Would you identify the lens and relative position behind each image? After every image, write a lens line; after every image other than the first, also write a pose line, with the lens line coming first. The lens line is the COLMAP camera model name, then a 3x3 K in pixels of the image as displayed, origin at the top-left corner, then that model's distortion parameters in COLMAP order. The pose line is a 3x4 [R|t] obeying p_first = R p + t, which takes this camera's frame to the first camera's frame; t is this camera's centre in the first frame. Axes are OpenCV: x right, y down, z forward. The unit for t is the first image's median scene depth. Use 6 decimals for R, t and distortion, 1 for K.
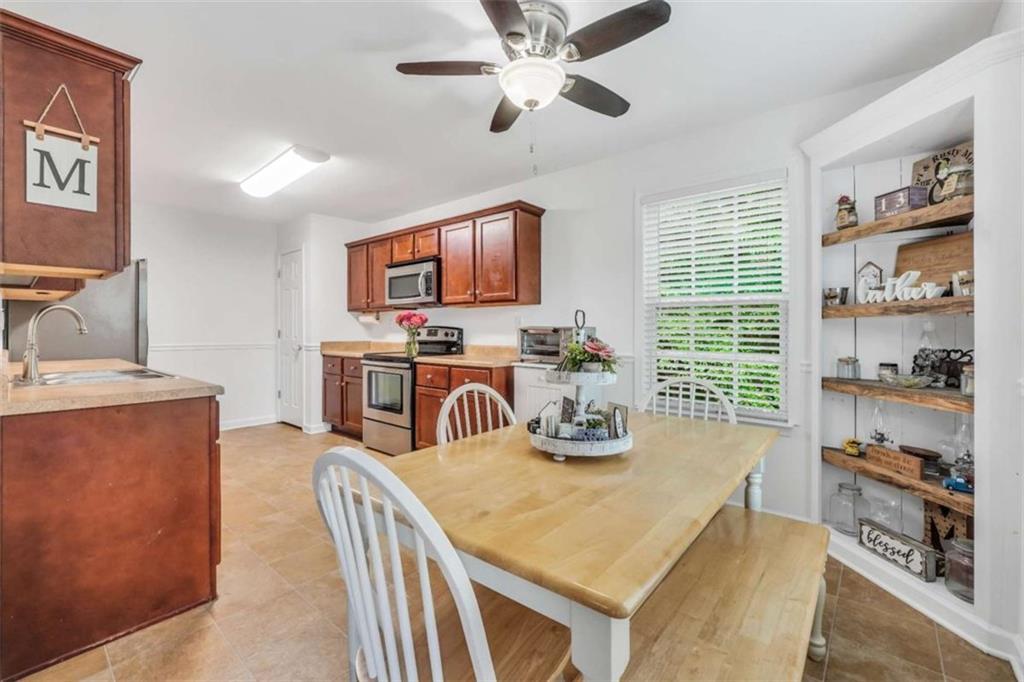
lens RADIAL K [[436.6, 0, 508.2], [0, 436.6, 338.0], [0, 0, 1]] dist [-0.006774, 0.000773]
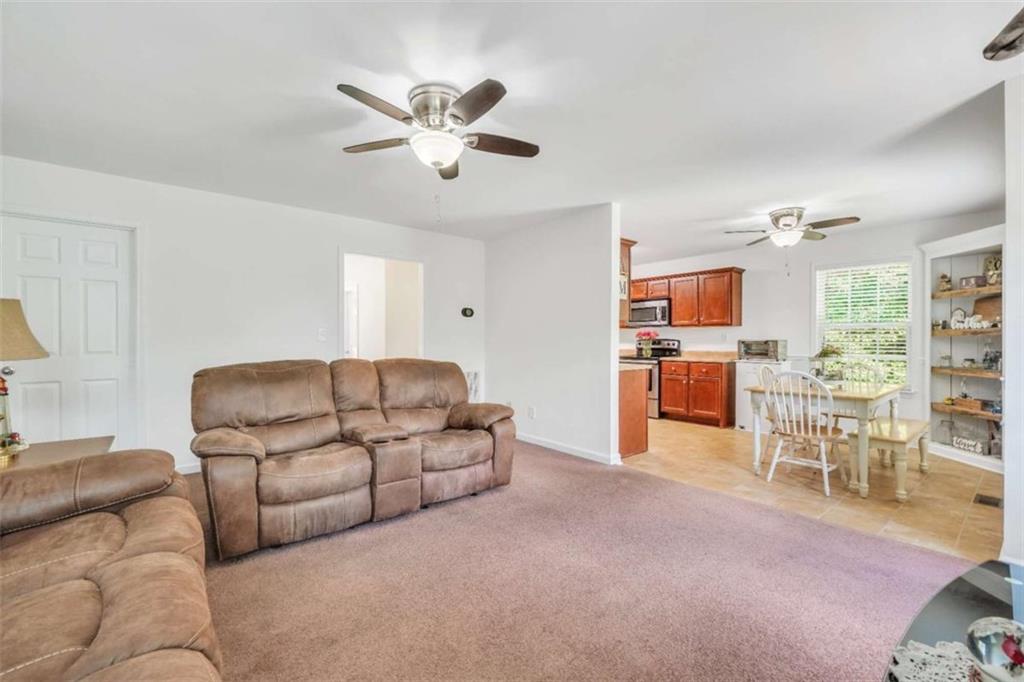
lens RADIAL K [[445.0, 0, 512.8], [0, 445.0, 347.8], [0, 0, 1]] dist [0.014249, 0.000116]
pose [[0.987754, 0.002700, -0.155996, -0.799178], [-0.002676, 0.999996, 0.000367, 0.011463], [0.155996, 0.000055, 0.987758, -1.259137]]
